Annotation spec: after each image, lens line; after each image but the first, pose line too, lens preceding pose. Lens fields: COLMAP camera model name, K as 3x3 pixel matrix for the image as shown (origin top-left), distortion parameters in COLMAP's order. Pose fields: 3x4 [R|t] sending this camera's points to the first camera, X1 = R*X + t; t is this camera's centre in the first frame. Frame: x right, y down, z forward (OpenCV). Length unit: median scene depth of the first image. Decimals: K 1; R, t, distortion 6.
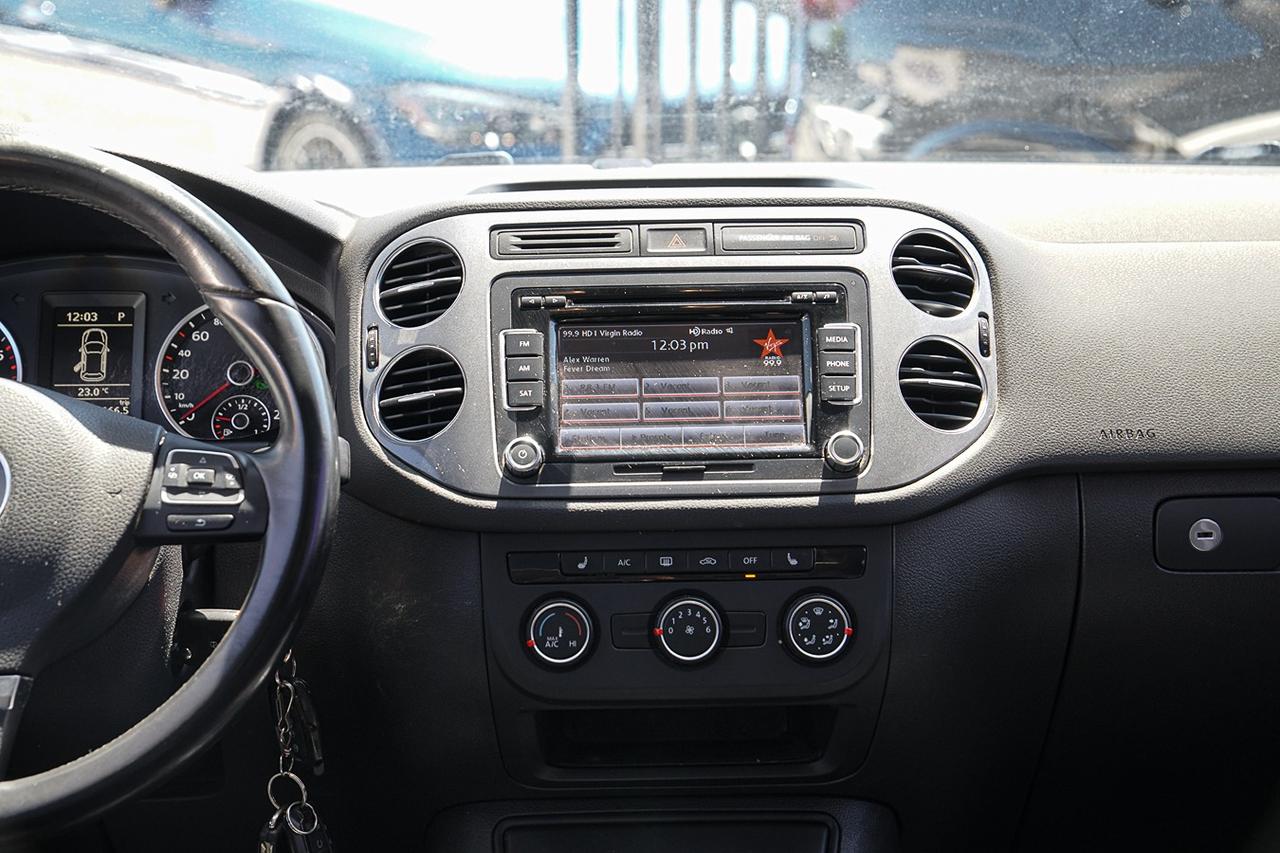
lens RADIAL K [[2151.9, 0, 640.0], [0, 2151.9, 426.5], [0, 0, 1]] dist [0.212297, 0.072975]
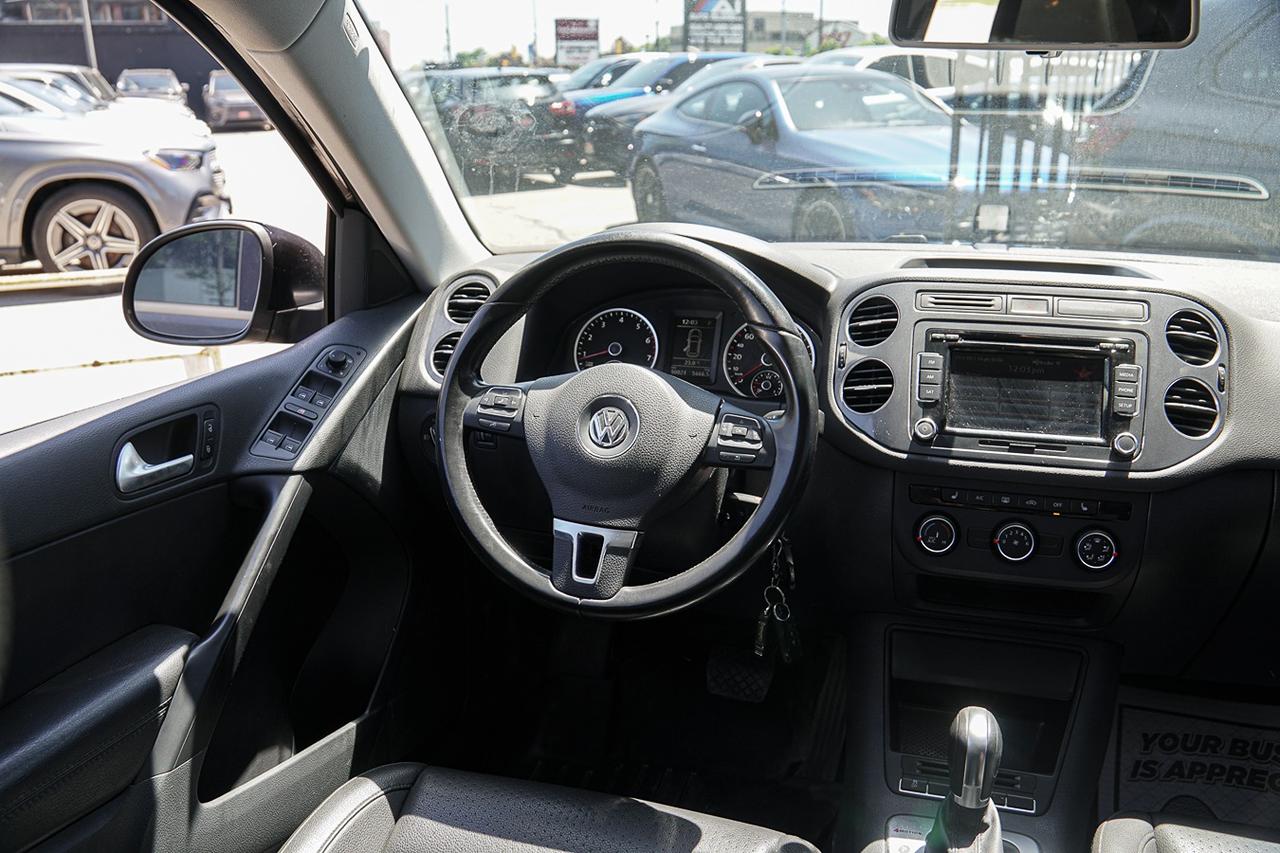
lens RADIAL K [[1003.5, 0, 630.5], [0, 1003.5, 422.8], [0, 0, 1]] dist [-0.128077, 0.091435]
pose [[0.945428, 0.095738, -0.311450, -0.029835], [-0.068300, 0.992853, 0.097867, -0.051103], [0.318594, -0.071255, 0.945209, 0.181912]]
